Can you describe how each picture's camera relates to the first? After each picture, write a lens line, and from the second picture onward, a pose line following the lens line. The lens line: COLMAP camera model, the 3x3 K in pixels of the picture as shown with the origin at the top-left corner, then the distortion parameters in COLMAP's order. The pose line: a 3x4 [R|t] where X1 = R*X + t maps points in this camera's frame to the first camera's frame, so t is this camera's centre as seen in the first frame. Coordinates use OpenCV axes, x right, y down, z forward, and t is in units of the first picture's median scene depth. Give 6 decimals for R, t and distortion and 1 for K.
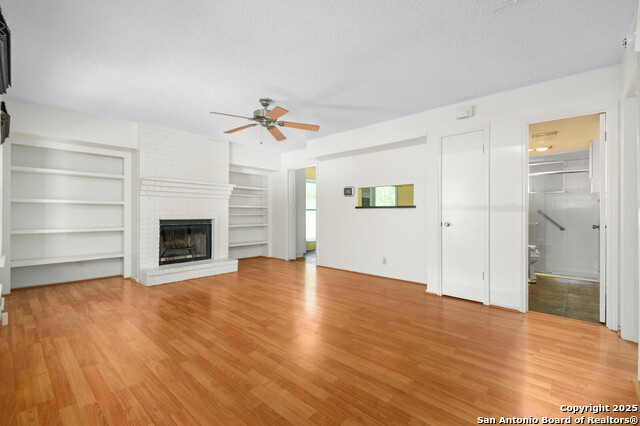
lens RADIAL K [[284.5, 0, 318.1], [0, 284.5, 213.2], [0, 0, 1]] dist [0.000572, -0.004363]
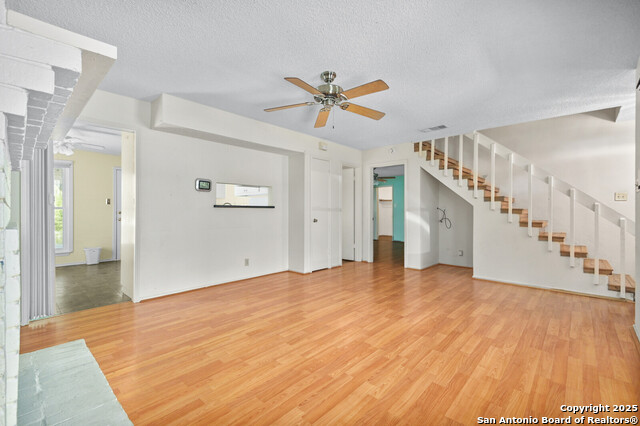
lens RADIAL K [[284.5, 0, 317.5], [0, 284.5, 211.3], [0, 0, 1]] dist [0.000572, -0.004363]
pose [[0.008575, -0.005168, 0.999950, -1.287301], [0.000564, 0.999987, 0.005163, -0.016239], [-0.999963, 0.000520, 0.008578, 1.316219]]
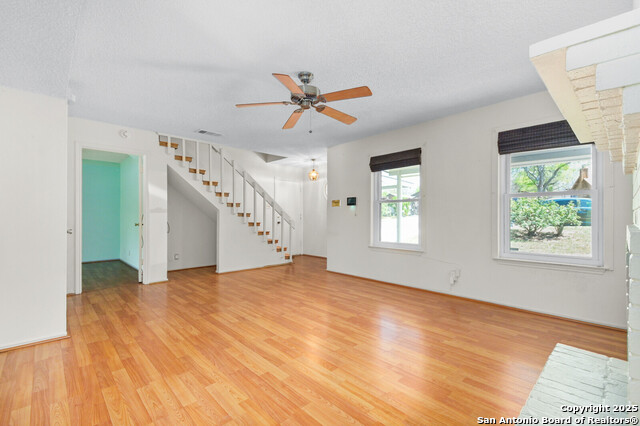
lens RADIAL K [[284.5, 0, 319.9], [0, 284.5, 214.3], [0, 0, 1]] dist [0.000572, -0.004363]
pose [[-0.997740, -0.005580, 0.066968, -0.361380], [-0.005530, 0.999984, 0.000934, -0.014662], [-0.066972, 0.000562, -0.997755, 2.307922]]
